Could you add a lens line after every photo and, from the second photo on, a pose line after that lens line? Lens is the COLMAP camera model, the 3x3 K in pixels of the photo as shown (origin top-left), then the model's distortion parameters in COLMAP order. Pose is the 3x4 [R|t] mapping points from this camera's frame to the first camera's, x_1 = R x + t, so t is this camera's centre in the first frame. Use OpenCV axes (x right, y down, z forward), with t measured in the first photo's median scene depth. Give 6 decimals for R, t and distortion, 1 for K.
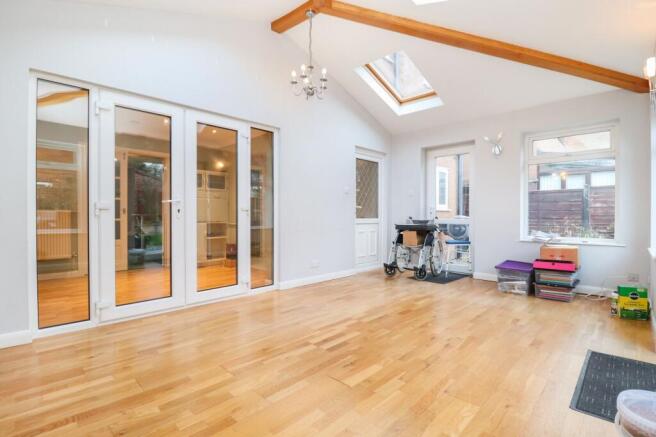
lens RADIAL K [[306.2, 0, 328.0], [0, 306.2, 218.5], [0, 0, 1]] dist [-0.001729, -0.000567]
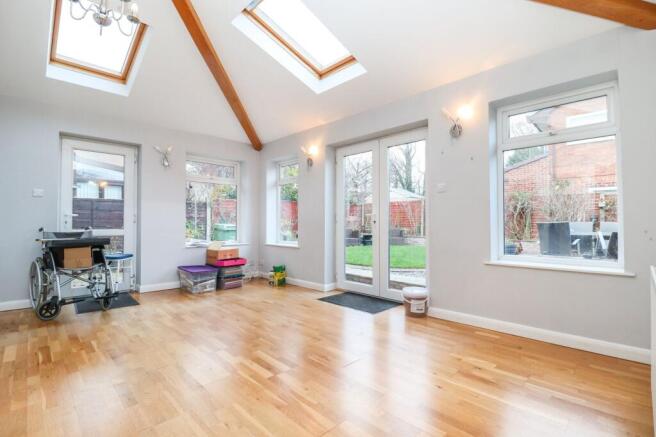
lens RADIAL K [[313.5, 0, 331.0], [0, 313.5, 213.9], [0, 0, 1]] dist [-0.002529, -0.000965]
pose [[0.005671, 0.027483, 0.999606, -0.603878], [0.011228, 0.999557, -0.027546, -0.015125], [-0.999921, 0.011380, 0.005359, 0.524404]]
